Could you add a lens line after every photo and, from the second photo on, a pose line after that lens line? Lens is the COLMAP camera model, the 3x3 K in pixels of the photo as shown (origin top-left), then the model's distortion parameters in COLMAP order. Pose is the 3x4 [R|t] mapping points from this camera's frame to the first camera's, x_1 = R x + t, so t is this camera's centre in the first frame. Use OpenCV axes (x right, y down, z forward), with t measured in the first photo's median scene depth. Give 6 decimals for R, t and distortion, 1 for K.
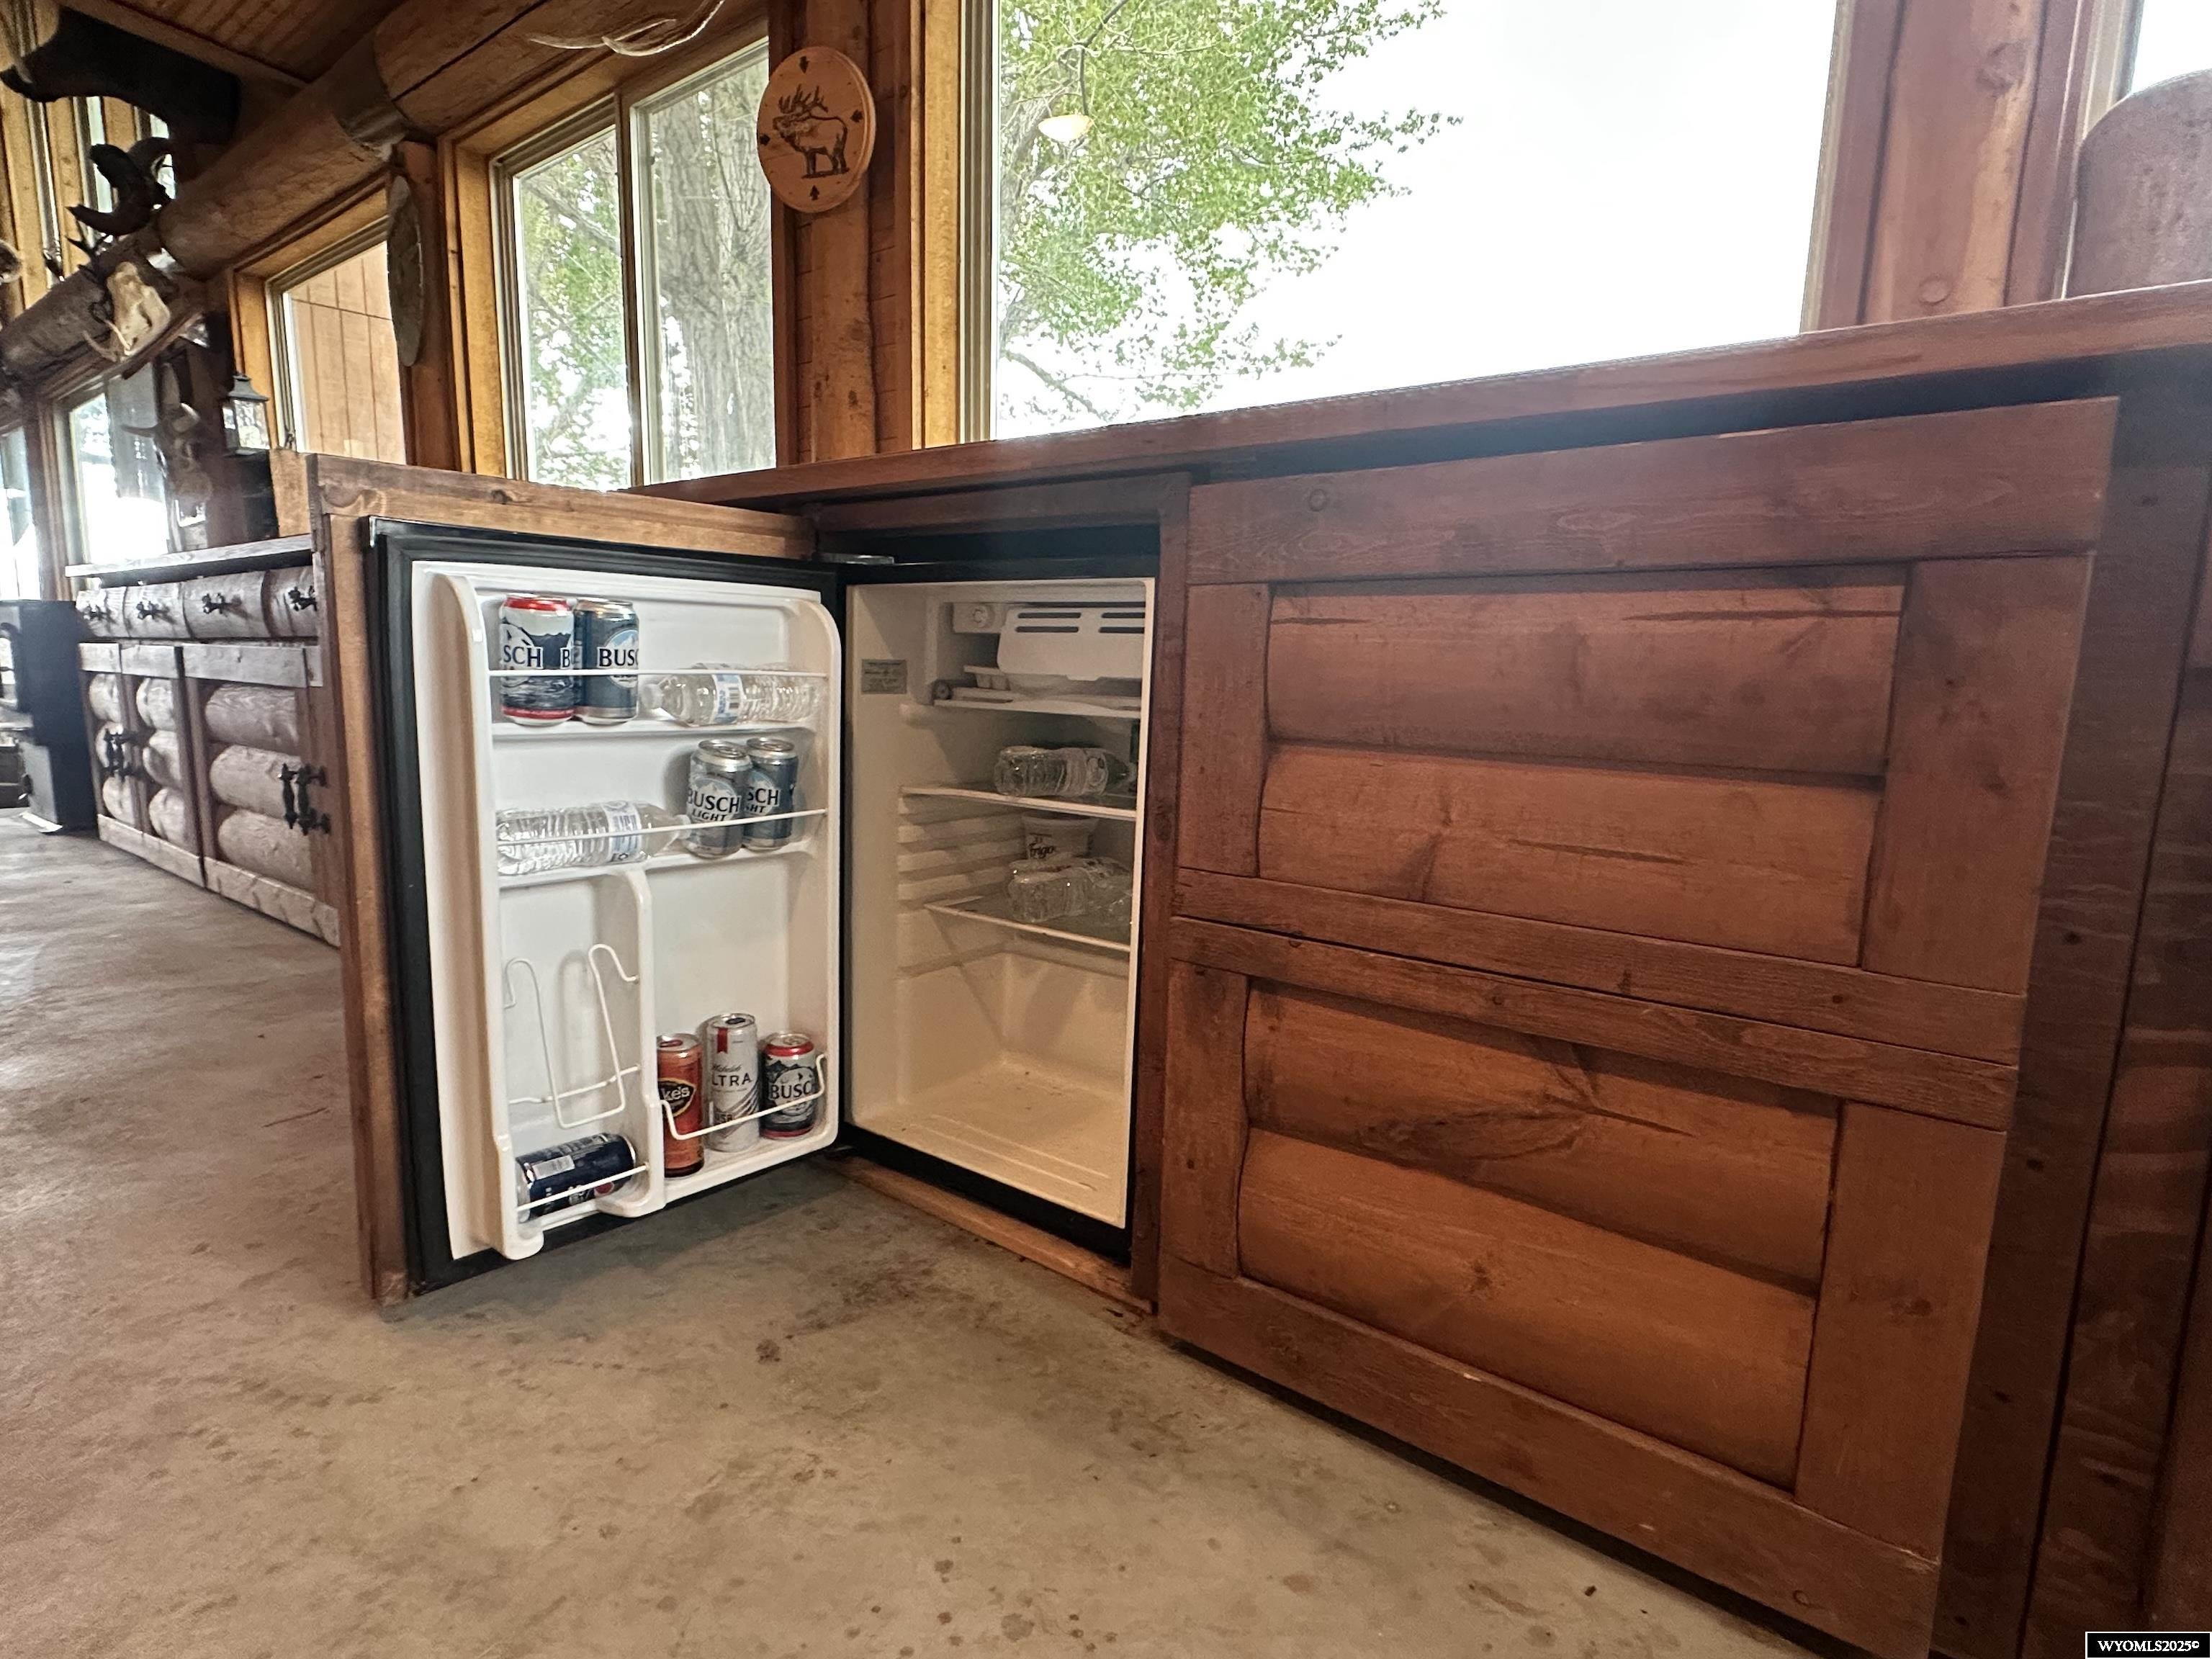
lens RADIAL K [[1153.4, 0, 1097.5], [0, 1153.4, 841.6], [0, 0, 1]] dist [-0.004244, 0.001463]
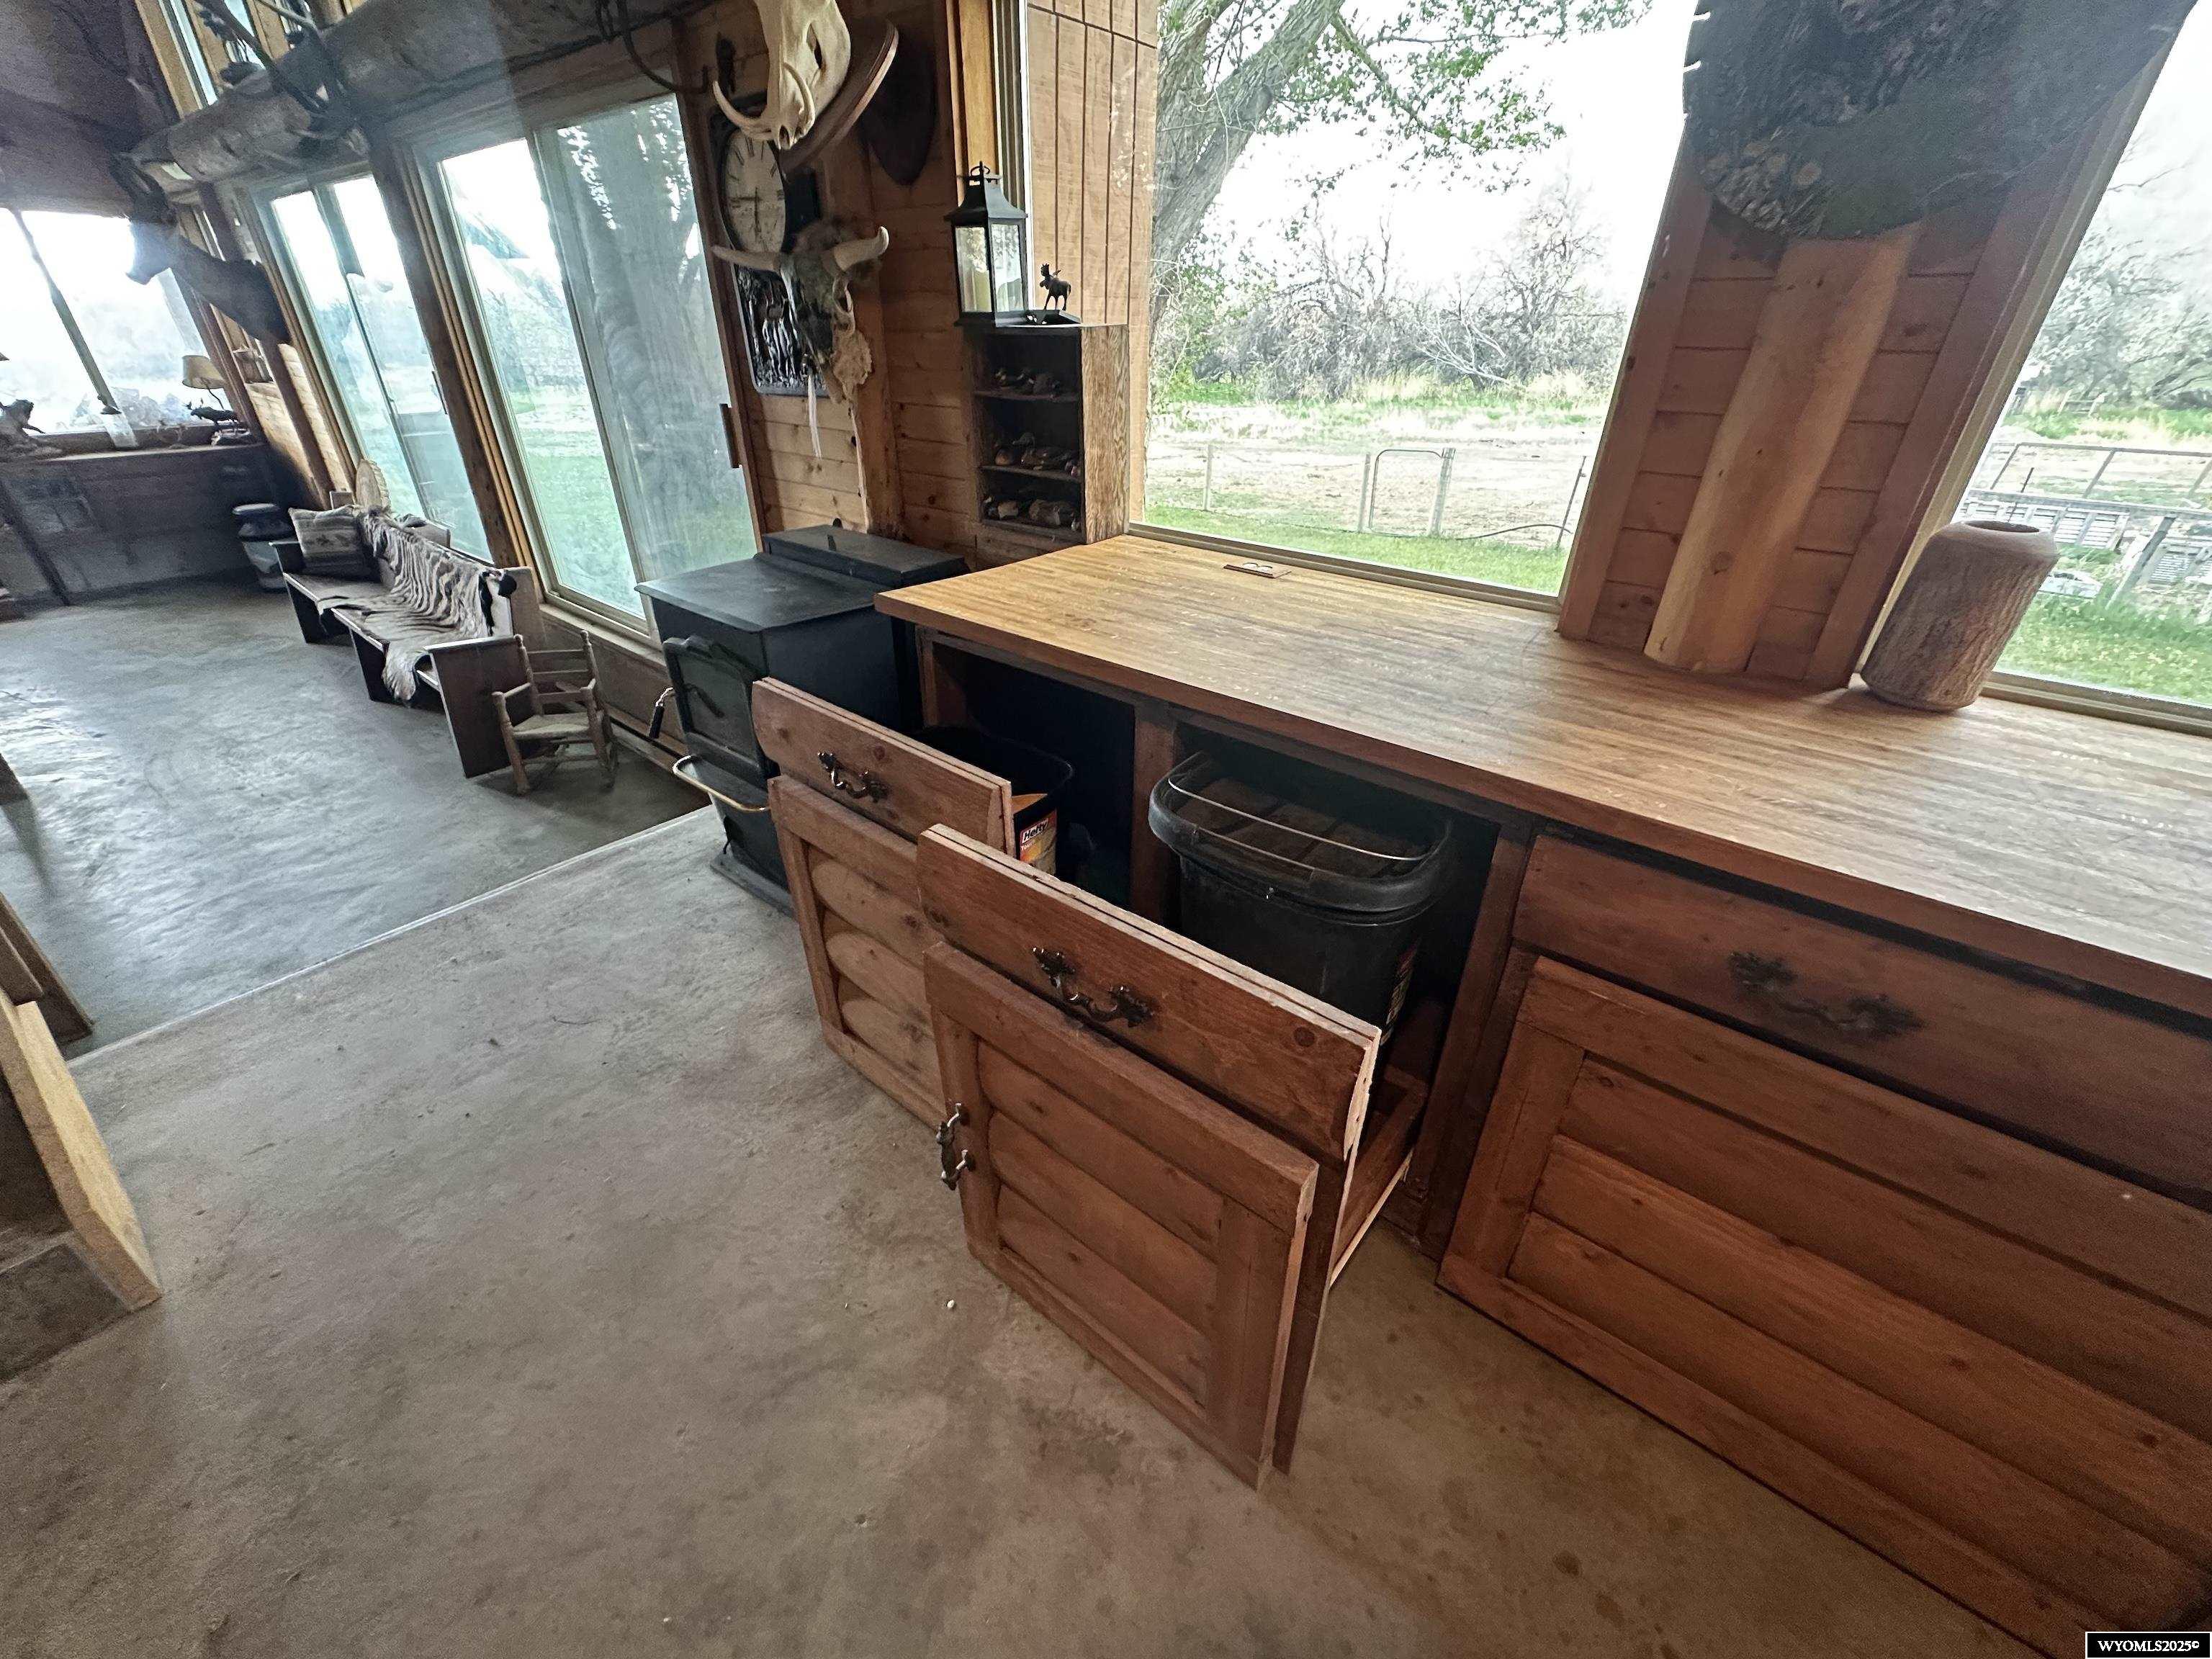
lens RADIAL K [[879.1, 0, 1094.8], [0, 879.1, 826.7], [0, 0, 1]] dist [0.000138, -0.000427]
pose [[0.999785, -0.002979, -0.020507, -1.430228], [0.010087, 0.934418, 0.356036, -0.528353], [0.018102, -0.356166, 0.934247, 0.992975]]
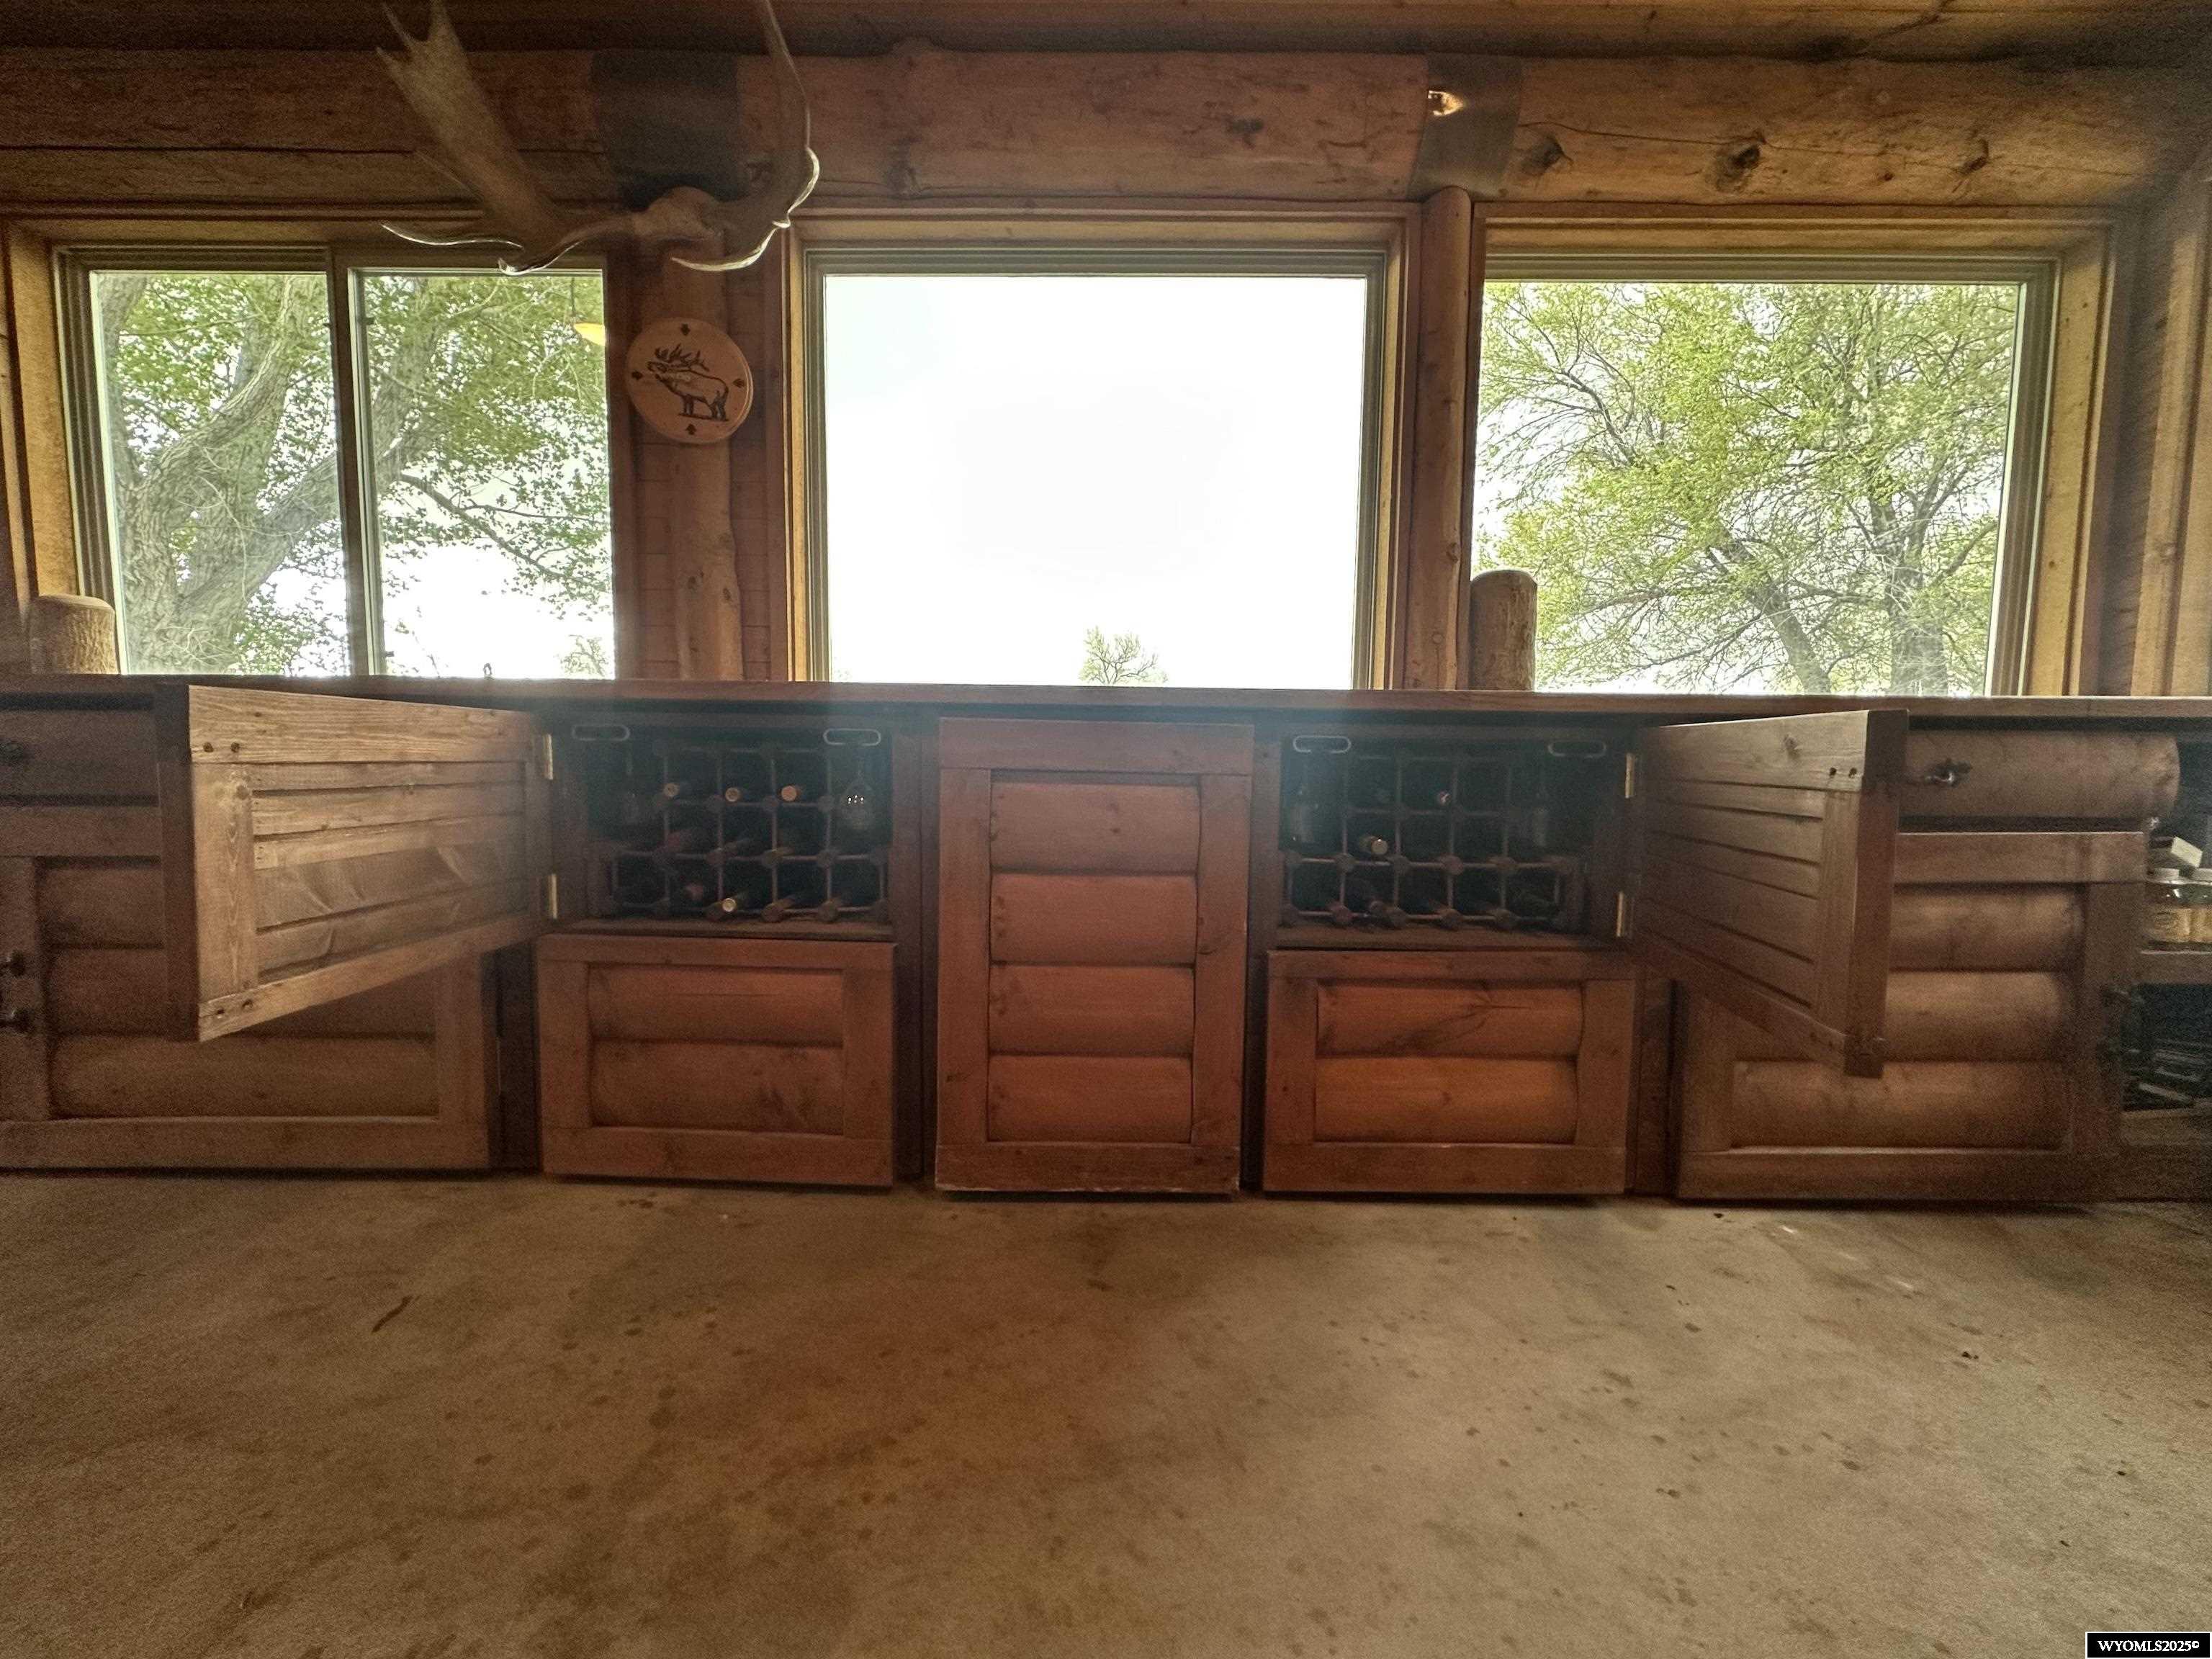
lens RADIAL K [[879.1, 0, 1105.5], [0, 879.1, 829.1], [0, 0, 1]] dist [0.000138, -0.000427]
pose [[0.786921, -0.063420, 0.613786, -0.514360], [0.104696, 0.994005, -0.031521, -0.060565], [-0.608108, 0.089065, 0.788843, 0.021789]]
